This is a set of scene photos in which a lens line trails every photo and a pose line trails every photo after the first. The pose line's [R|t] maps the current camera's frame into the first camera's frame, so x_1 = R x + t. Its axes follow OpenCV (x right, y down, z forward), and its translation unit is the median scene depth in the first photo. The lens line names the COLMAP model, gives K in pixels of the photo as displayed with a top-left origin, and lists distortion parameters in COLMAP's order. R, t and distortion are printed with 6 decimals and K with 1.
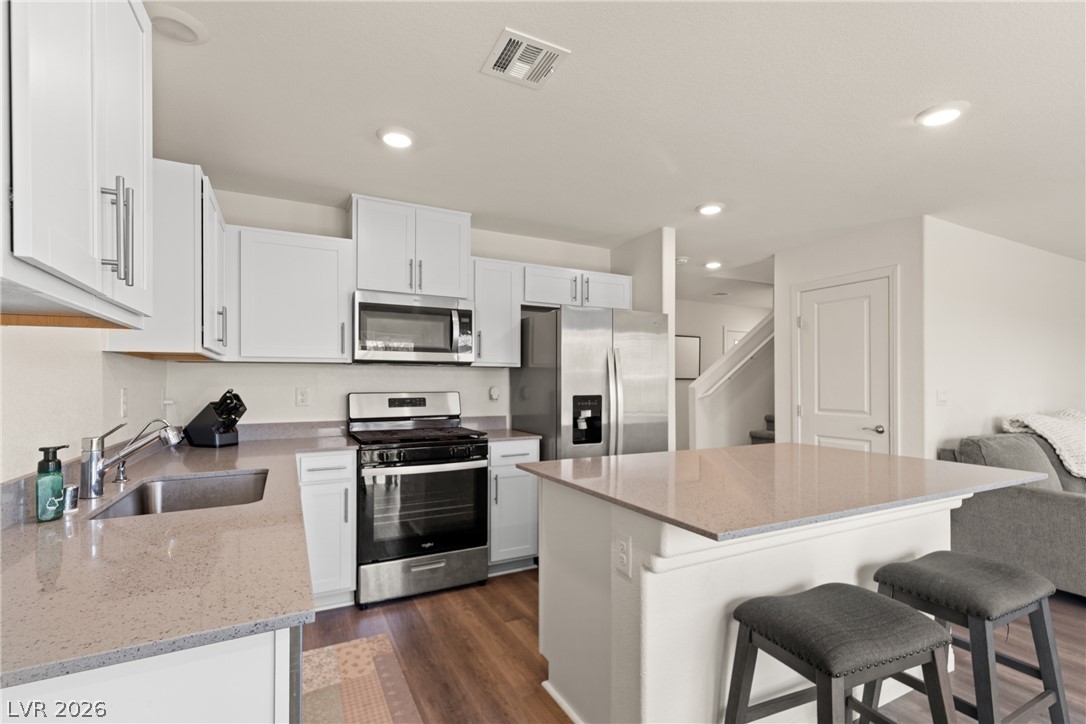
lens RADIAL K [[498.4, 0, 552.6], [0, 498.4, 375.9], [0, 0, 1]] dist [0.001549, -0.000246]
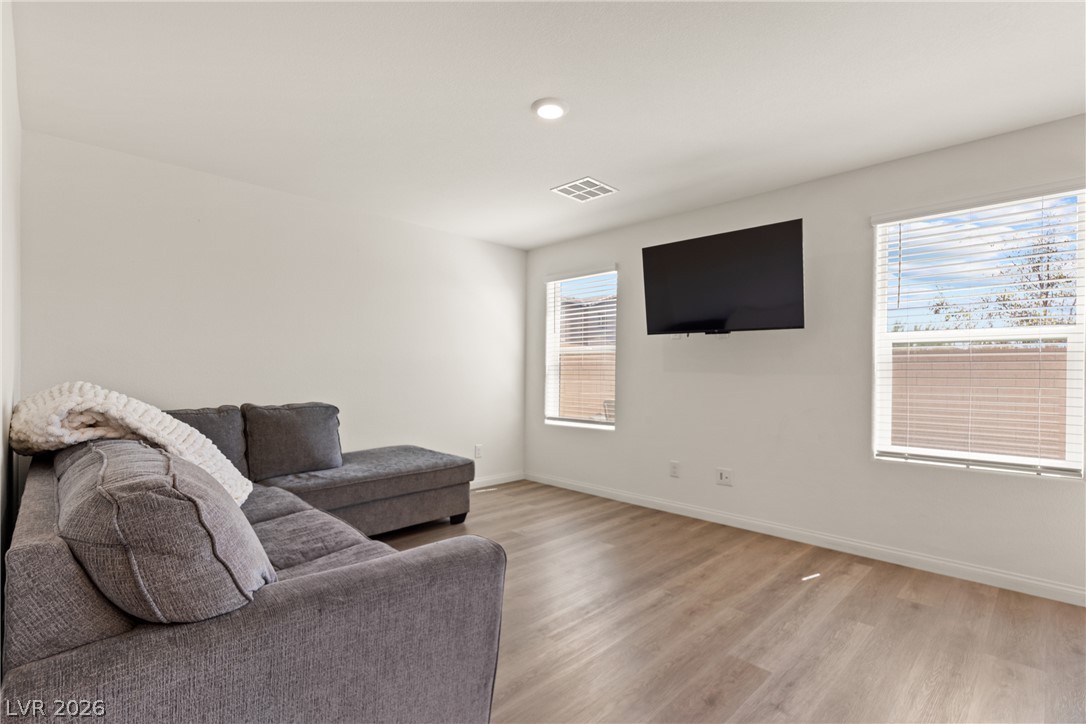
lens RADIAL K [[498.4, 0, 547.6], [0, 498.4, 376.9], [0, 0, 1]] dist [0.001549, -0.000246]
pose [[-0.300482, -0.011583, 0.953717, 0.507062], [-0.023483, 0.999713, 0.004743, 0.058195], [-0.953498, -0.020971, -0.300668, 0.879979]]
